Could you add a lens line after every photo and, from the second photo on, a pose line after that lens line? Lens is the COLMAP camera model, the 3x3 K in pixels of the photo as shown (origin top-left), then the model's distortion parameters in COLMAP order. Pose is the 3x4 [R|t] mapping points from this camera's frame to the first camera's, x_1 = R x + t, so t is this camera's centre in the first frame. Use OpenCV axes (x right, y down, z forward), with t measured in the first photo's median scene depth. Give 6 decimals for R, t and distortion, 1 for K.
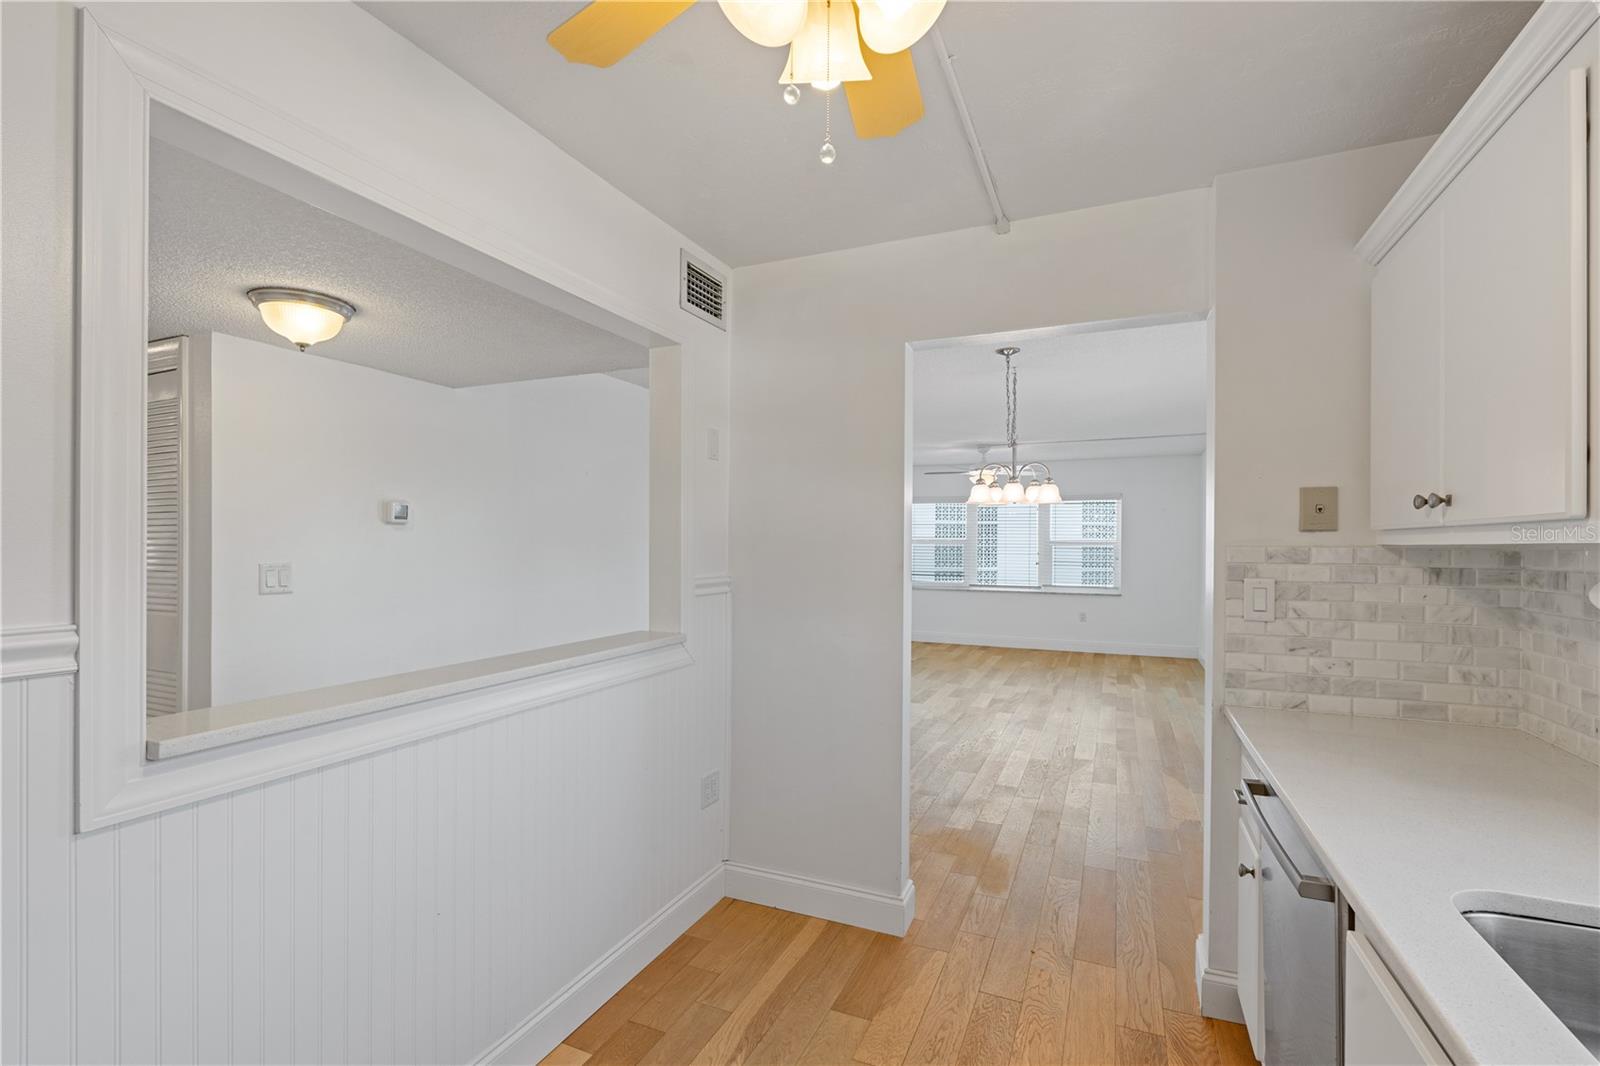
lens RADIAL K [[720.7, 0, 803.4], [0, 720.7, 543.9], [0, 0, 1]] dist [-0.000952, -0.000375]
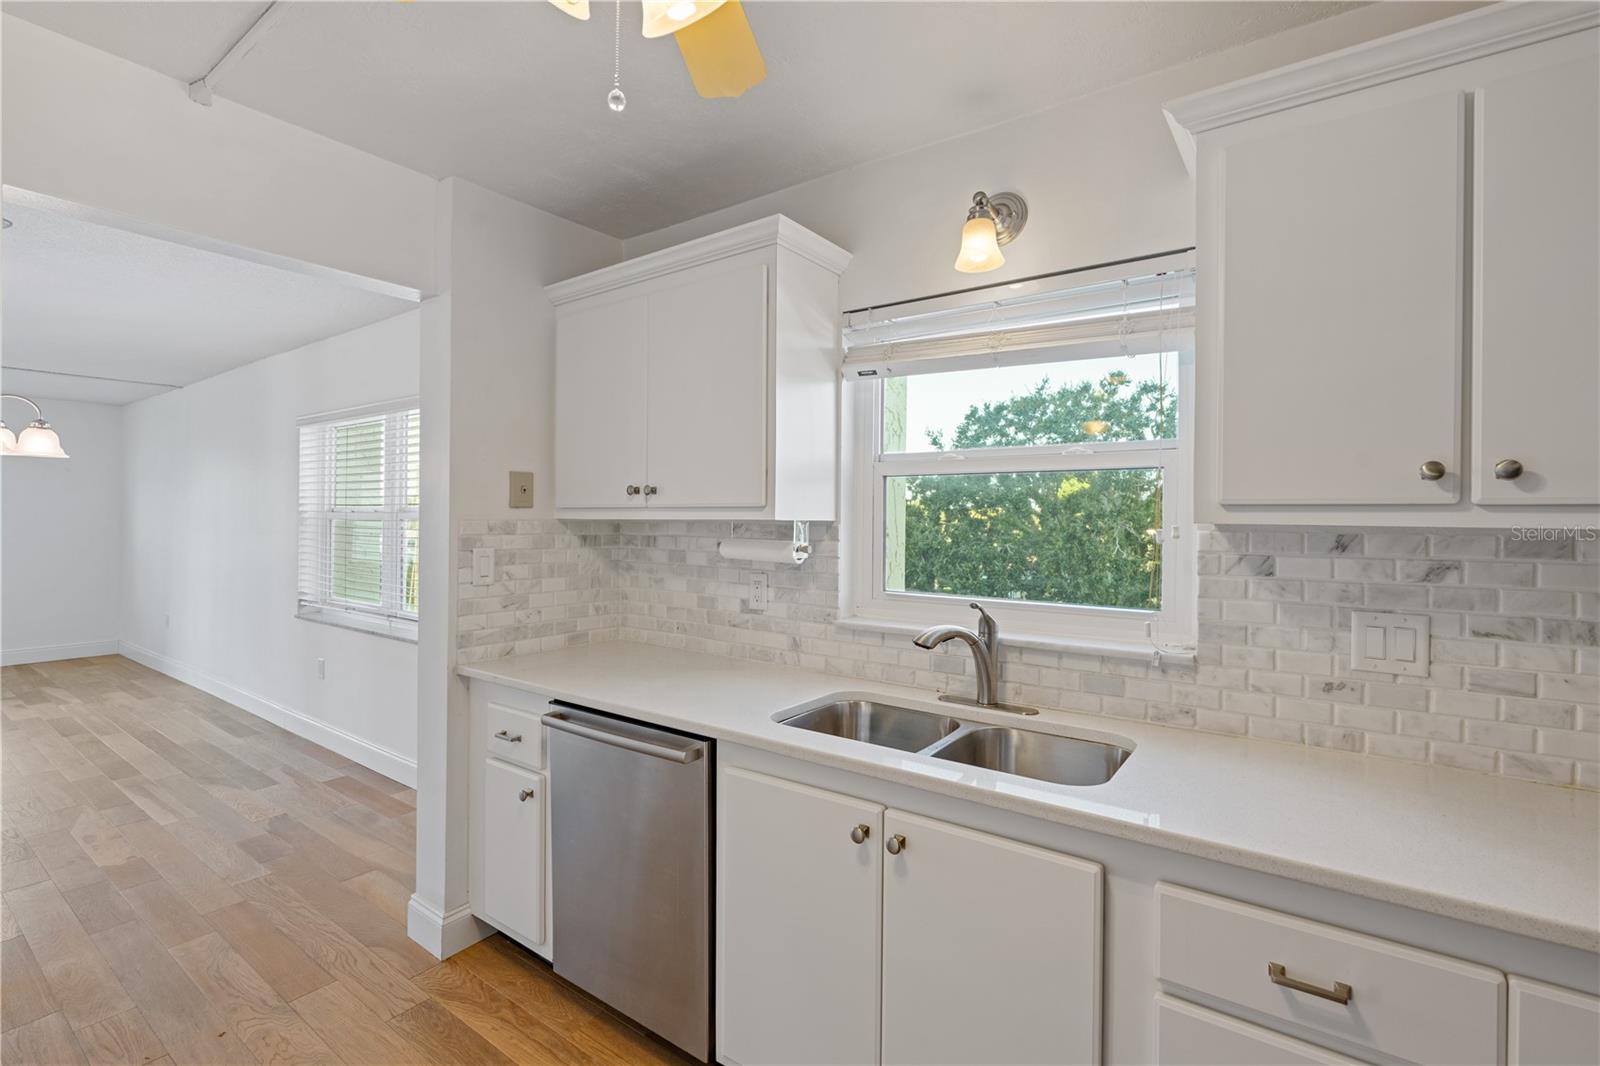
lens RADIAL K [[727.1, 0, 799.9], [0, 727.1, 519.7], [0, 0, 1]] dist [0.000202, 0.000404]
pose [[0.213963, -0.001804, 0.976840, -0.402586], [-0.006835, 0.999971, 0.003344, -0.004516], [-0.976818, -0.007392, 0.213945, 0.271920]]
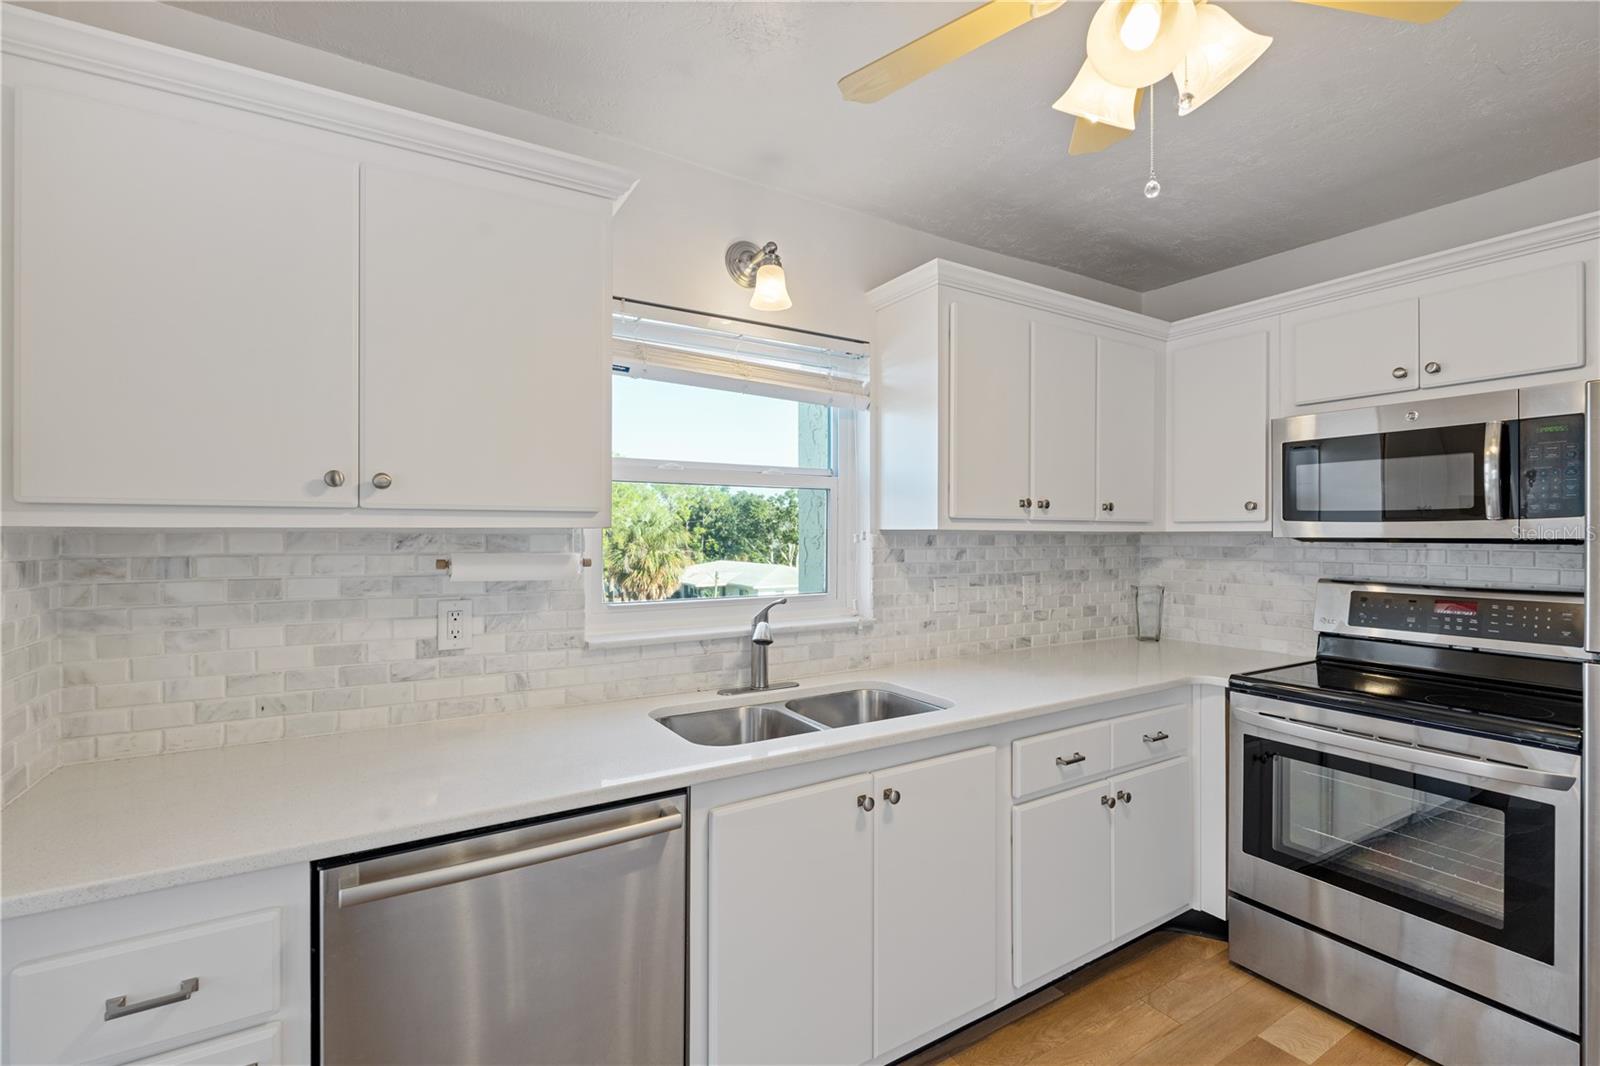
lens RADIAL K [[708.7, 0, 805.2], [0, 708.7, 528.5], [0, 0, 1]] dist [-0.000297, -0.000169]
pose [[-0.822386, -0.005840, 0.568899, -0.080469], [-0.006887, 0.999976, 0.000309, -0.002048], [-0.568888, -0.003664, -0.822407, 1.079551]]
